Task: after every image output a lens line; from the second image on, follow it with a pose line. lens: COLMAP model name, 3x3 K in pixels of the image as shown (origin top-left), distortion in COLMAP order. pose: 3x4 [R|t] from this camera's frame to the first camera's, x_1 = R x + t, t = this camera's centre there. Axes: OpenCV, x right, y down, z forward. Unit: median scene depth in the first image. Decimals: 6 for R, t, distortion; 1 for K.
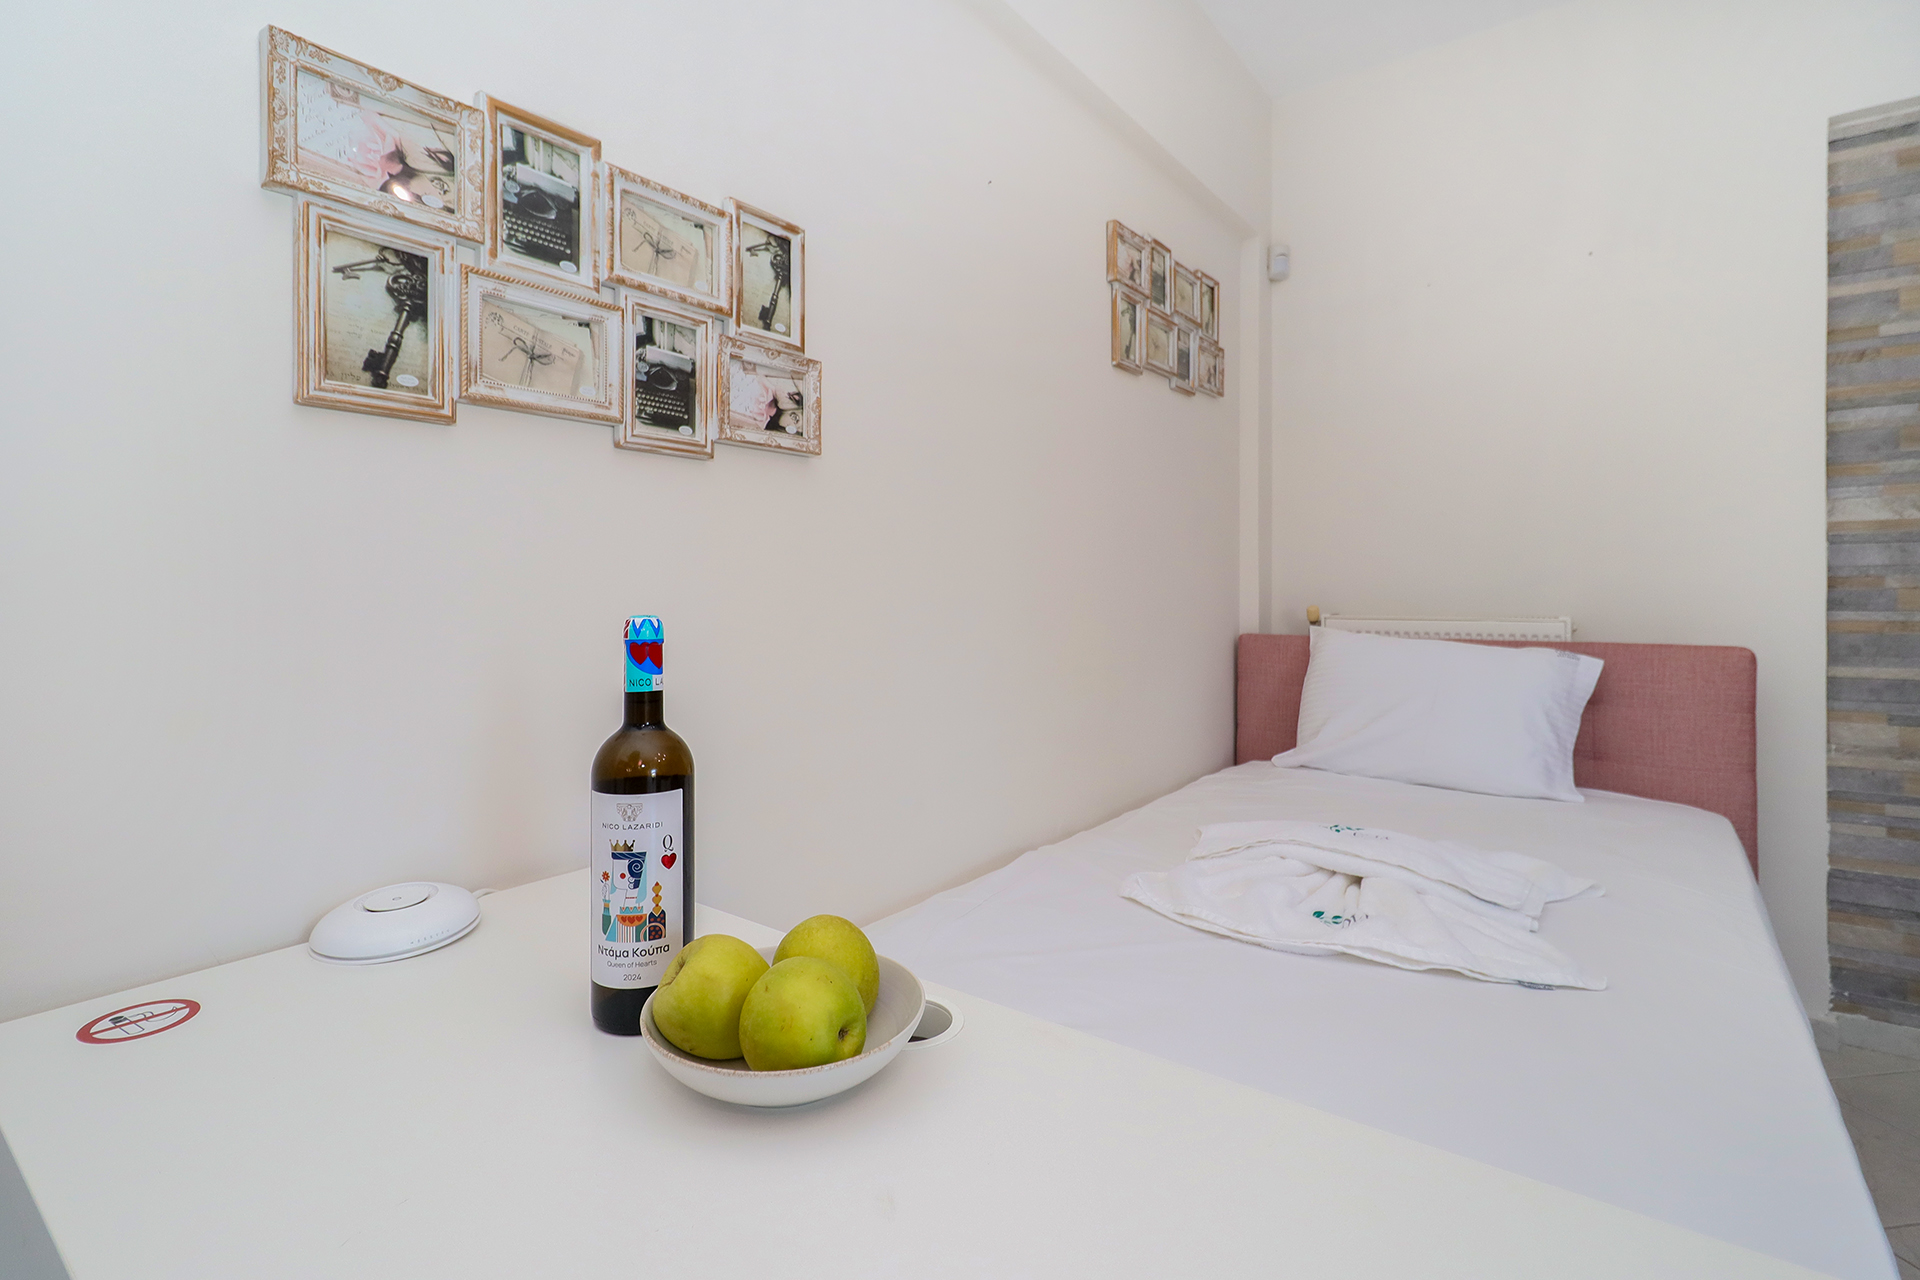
lens RADIAL K [[907.3, 0, 964.7], [0, 907.3, 590.9], [0, 0, 1]] dist [0.000360, 0.000069]
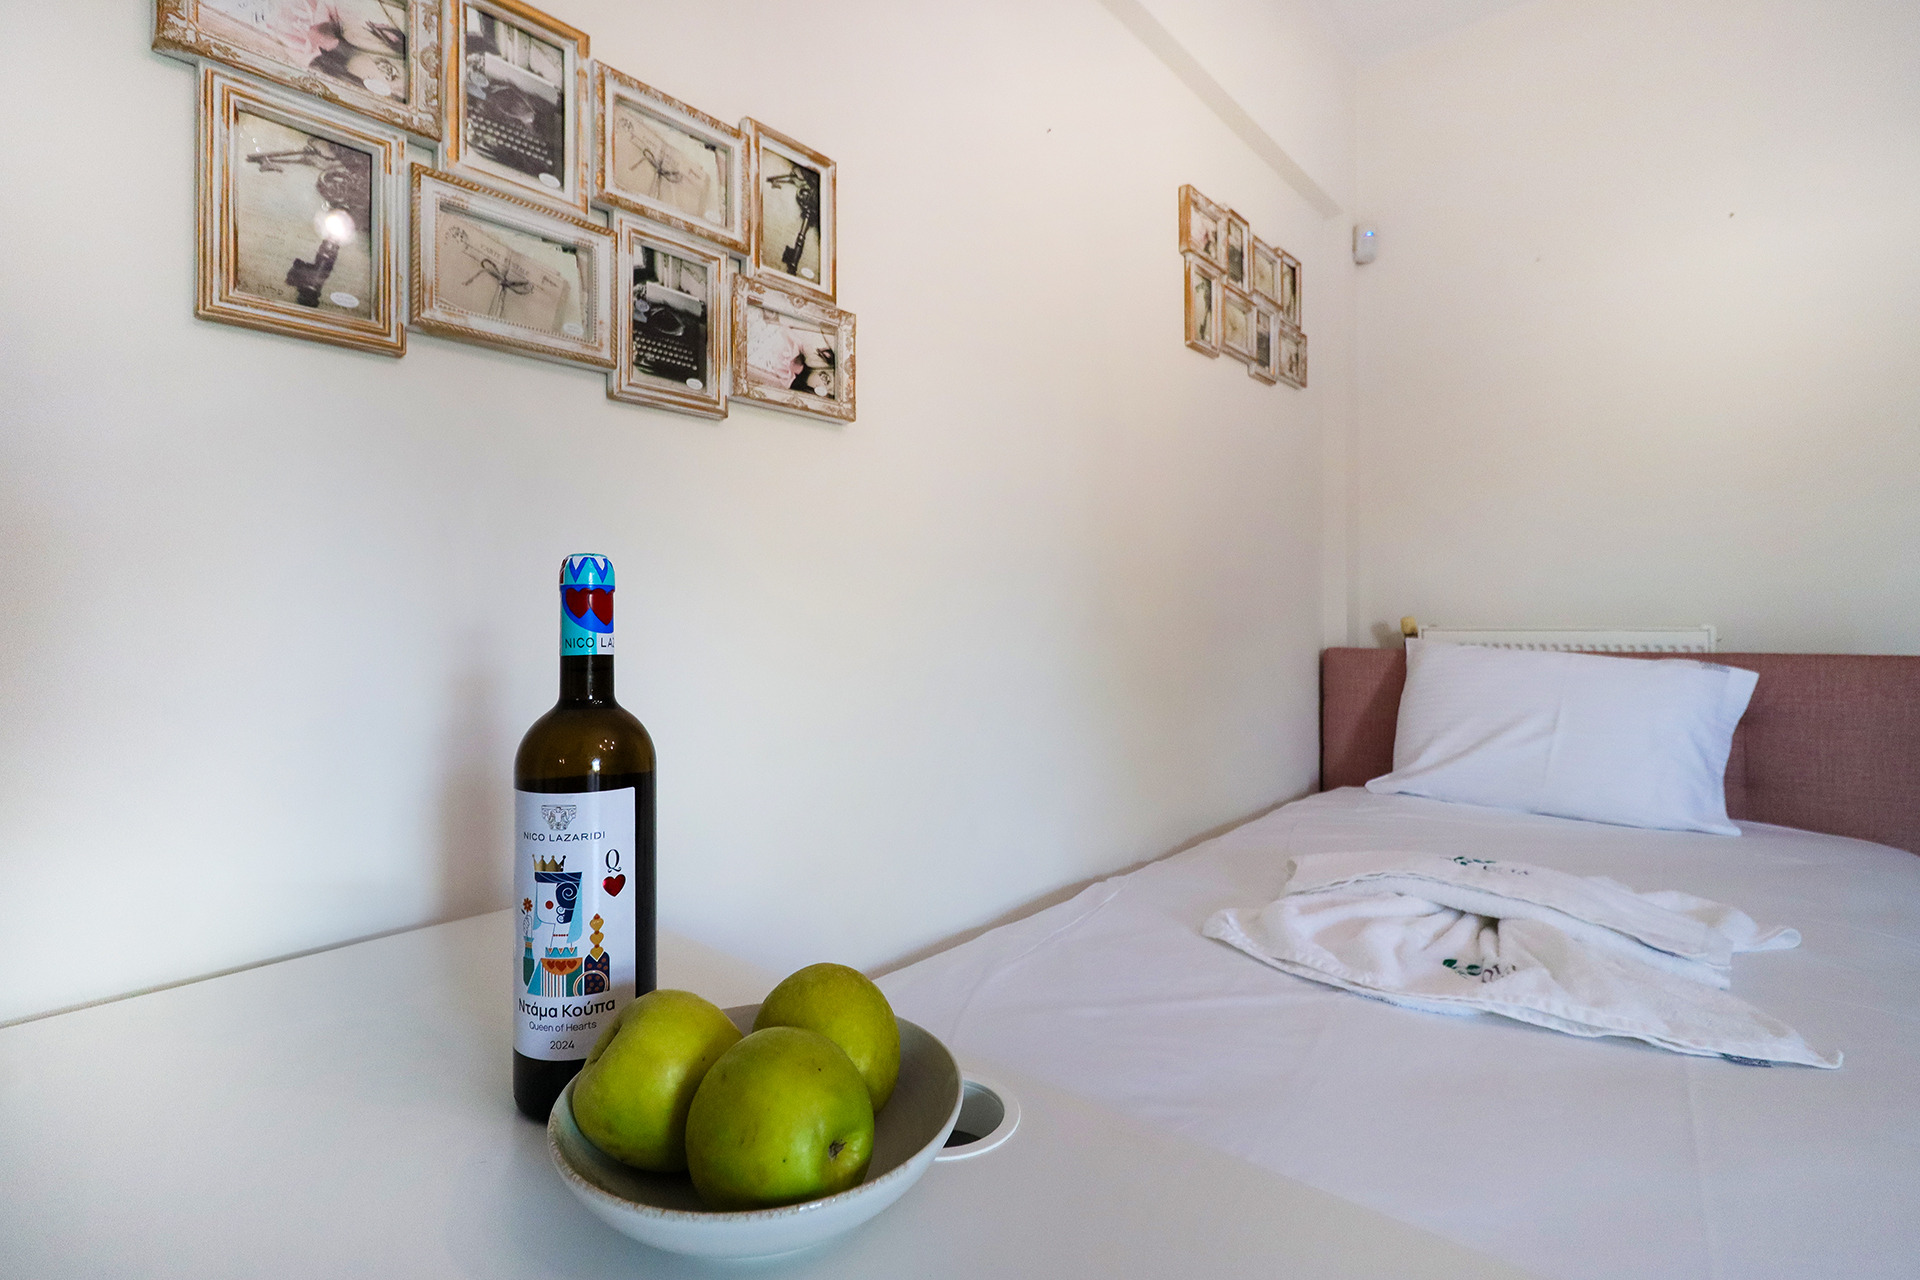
lens RADIAL K [[904.8, 0, 971.3], [0, 904.8, 615.5], [0, 0, 1]] dist [0.001218, 0.000566]
pose [[0.998256, -0.003931, -0.058910, 0.002934], [0.003411, 0.999954, -0.008925, 0.054077], [0.058942, 0.008709, 0.998223, 0.176863]]
